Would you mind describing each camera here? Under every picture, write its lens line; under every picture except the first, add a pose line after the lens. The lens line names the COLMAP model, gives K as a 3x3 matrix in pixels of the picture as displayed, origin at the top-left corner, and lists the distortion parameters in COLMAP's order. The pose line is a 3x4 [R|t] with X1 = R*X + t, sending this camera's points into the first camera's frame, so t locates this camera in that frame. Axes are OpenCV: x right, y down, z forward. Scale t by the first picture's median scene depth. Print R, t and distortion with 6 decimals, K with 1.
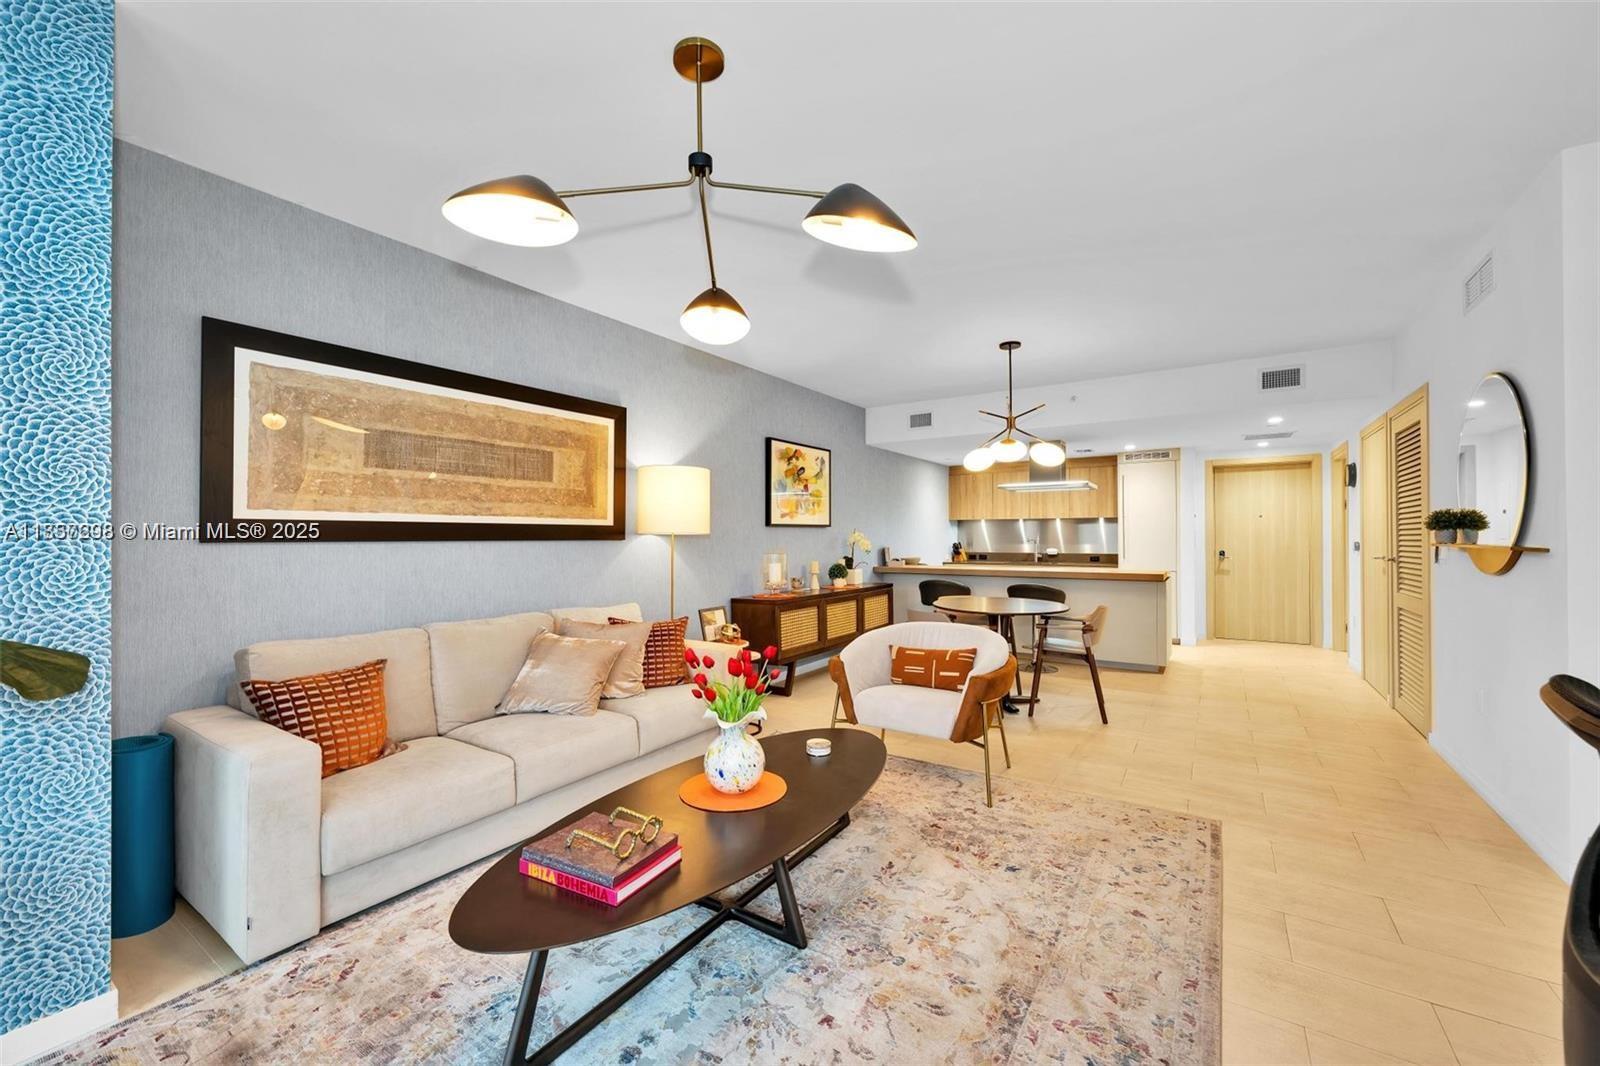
lens RADIAL K [[631.2, 0, 796.4], [0, 631.2, 532.6], [0, 0, 1]] dist [-0.000239, -0.000040]
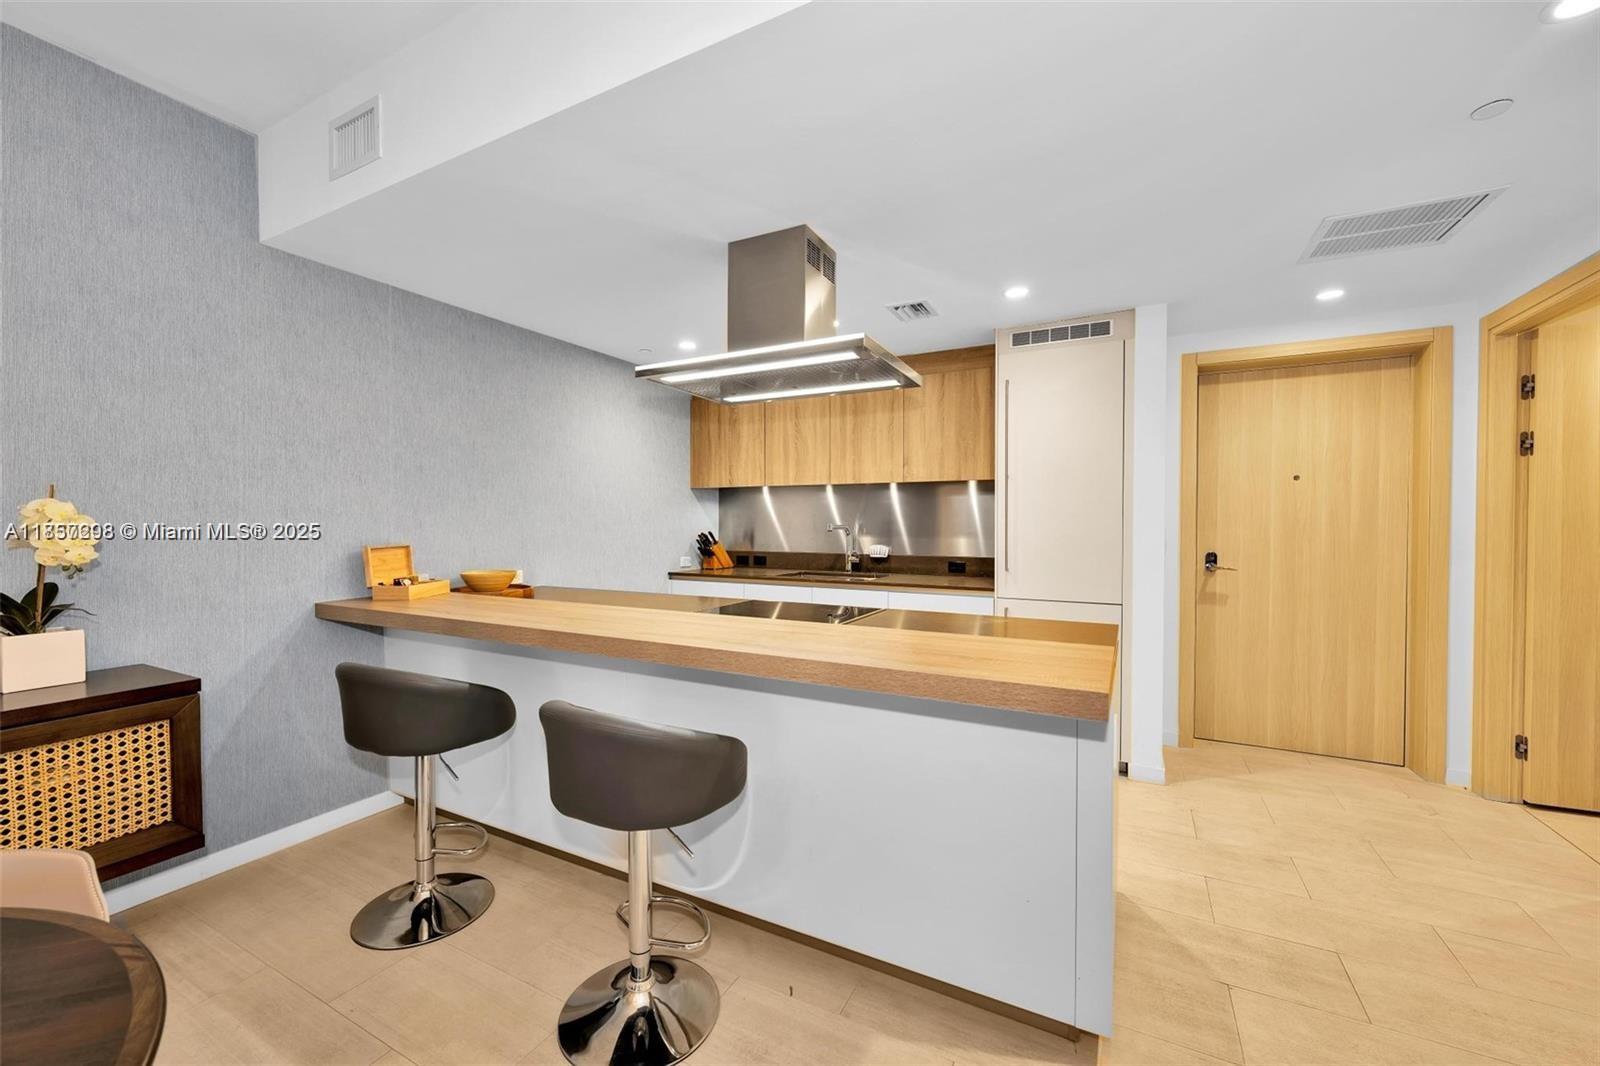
lens RADIAL K [[631.2, 0, 796.4], [0, 631.2, 532.6], [0, 0, 1]] dist [-0.000239, -0.000040]
pose [[0.995077, 0.003215, 0.099050, 0.428206], [-0.005287, 0.999773, 0.020656, 0.007393], [-0.098962, -0.021078, 0.994868, 0.750818]]
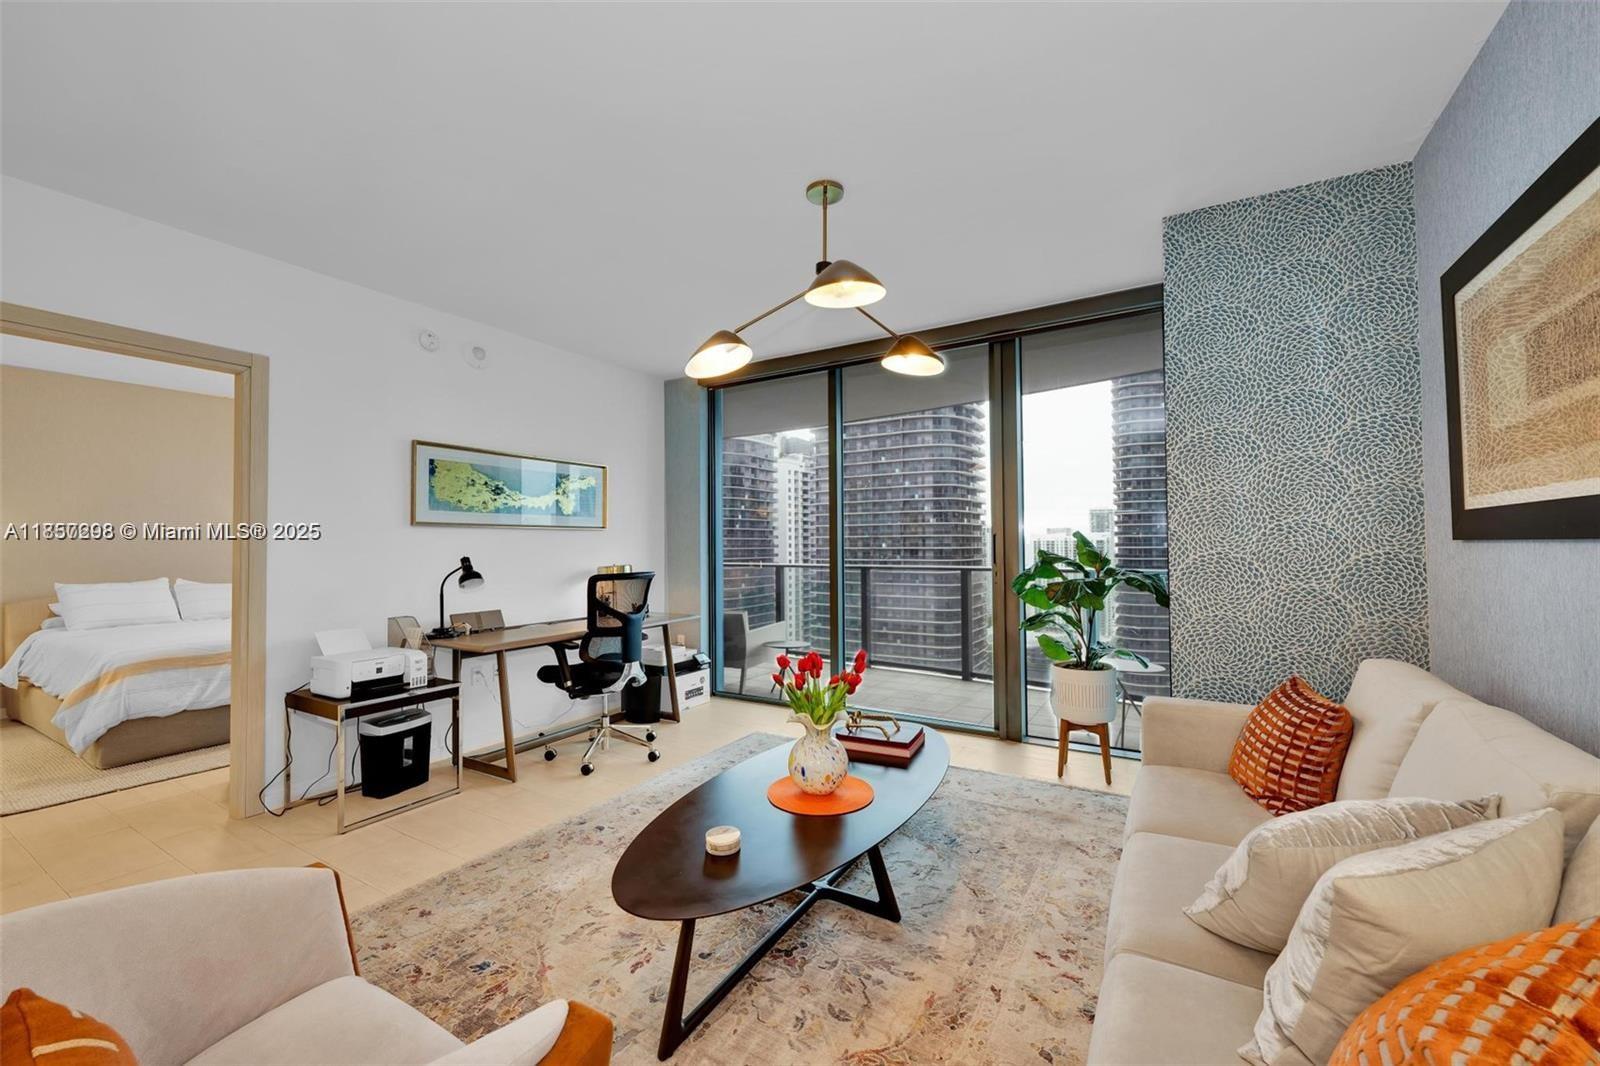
lens RADIAL K [[631.2, 0, 796.4], [0, 631.2, 532.6], [0, 0, 1]] dist [-0.000239, -0.000040]
pose [[-0.998725, 0.004332, -0.050298, -0.012774], [0.005584, 0.999677, -0.024782, 0.009679], [0.050174, -0.025032, -0.998427, 0.731036]]
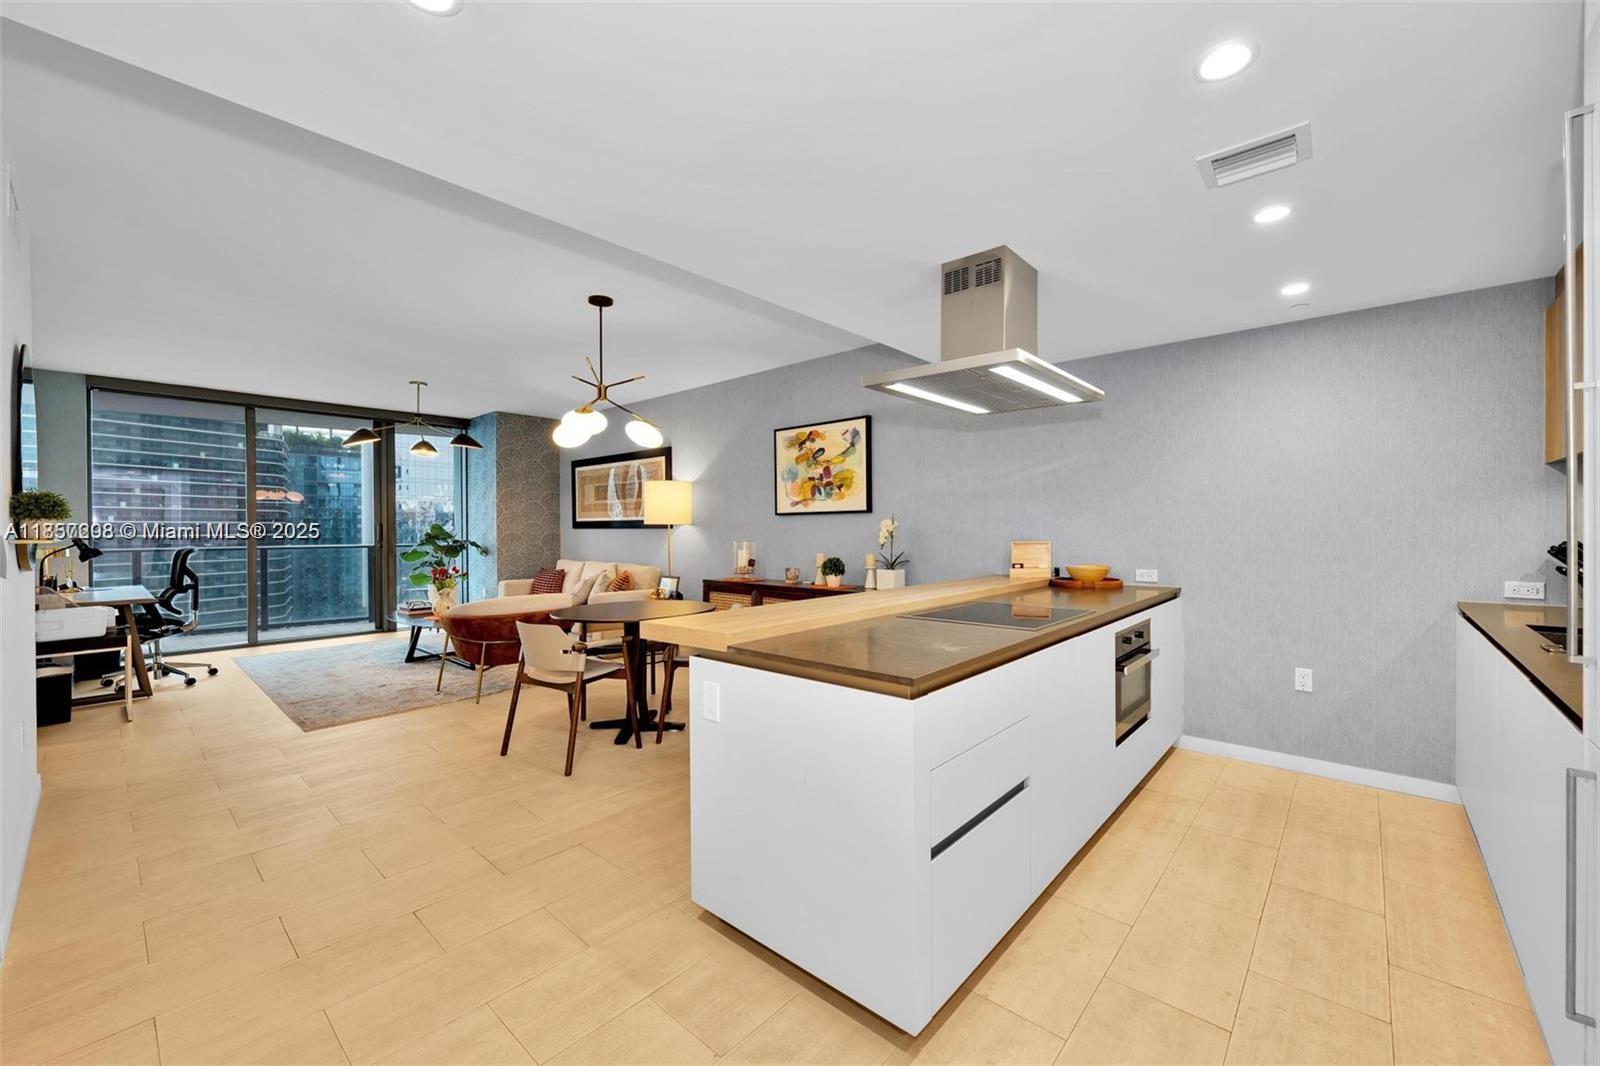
lens RADIAL K [[631.2, 0, 796.4], [0, 631.2, 532.6], [0, 0, 1]] dist [-0.000239, -0.000040]
pose [[-0.143945, 0.009267, -0.989542, 0.899749], [0.010206, 0.999917, 0.007880, 0.009397], [0.989533, -0.008965, -0.144027, 1.084669]]
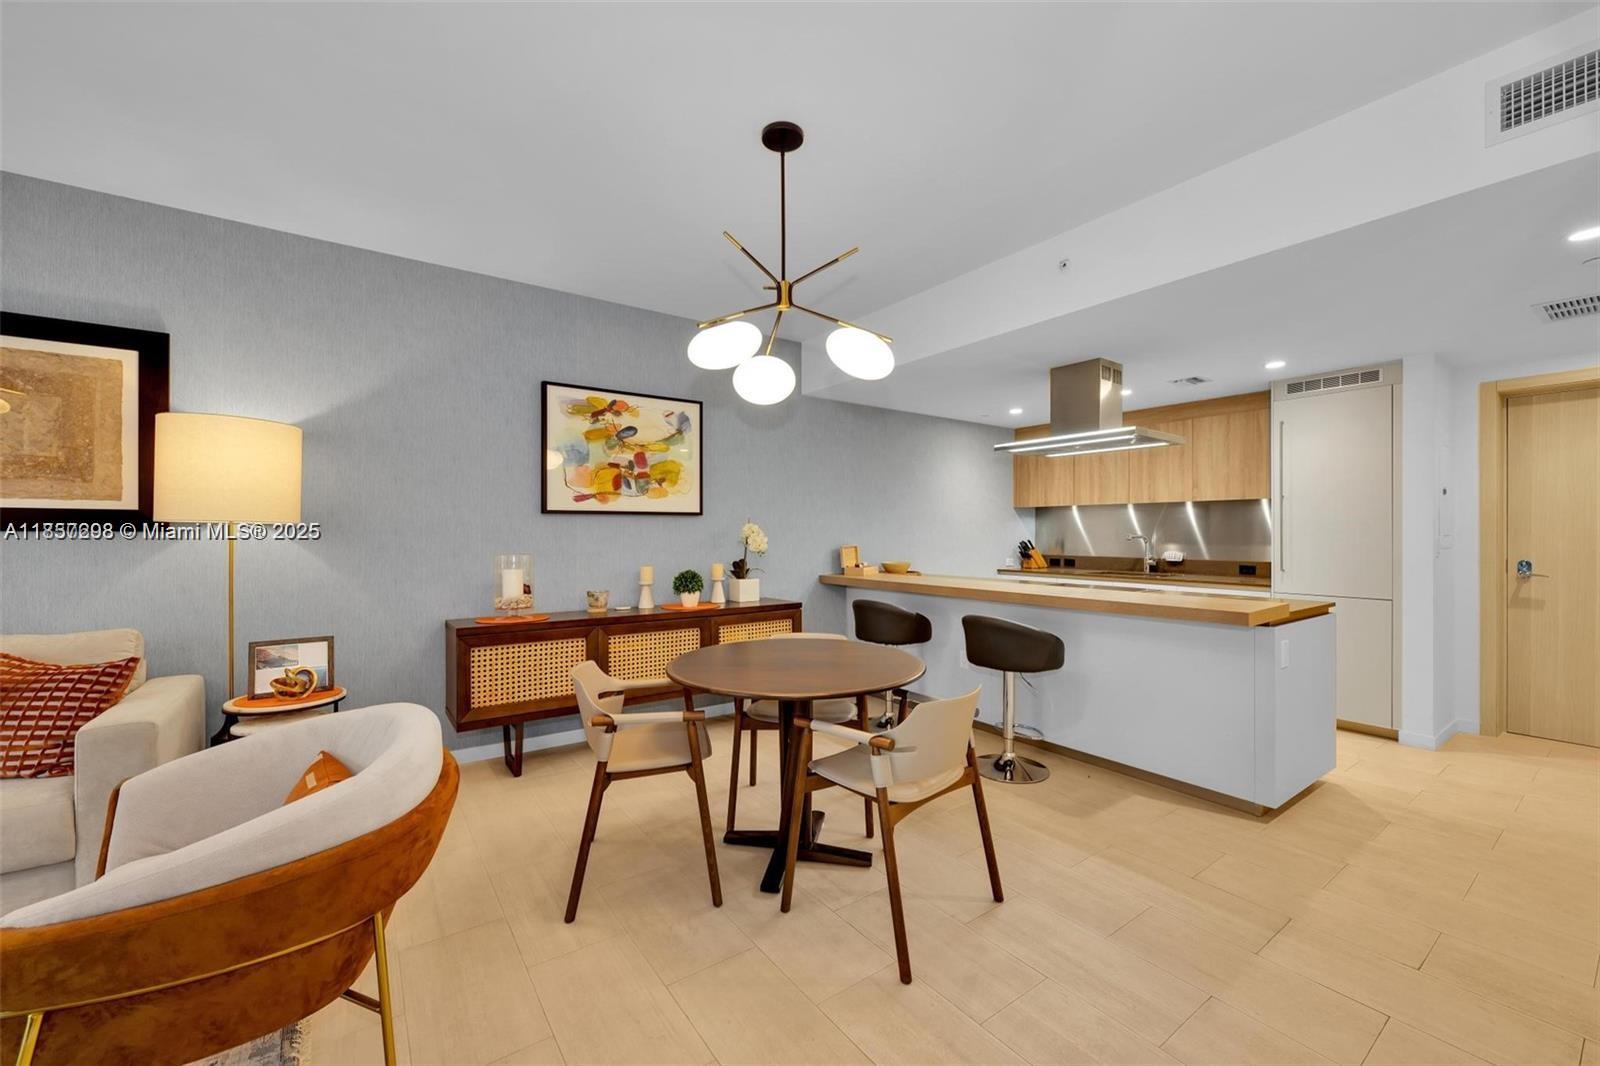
lens RADIAL K [[631.2, 0, 796.4], [0, 631.2, 532.6], [0, 0, 1]] dist [-0.000239, -0.000040]
pose [[0.933868, 0.004190, -0.357594, 0.413234], [-0.002071, 0.999978, 0.006309, 0.005165], [0.357613, -0.005151, 0.933856, 0.428280]]
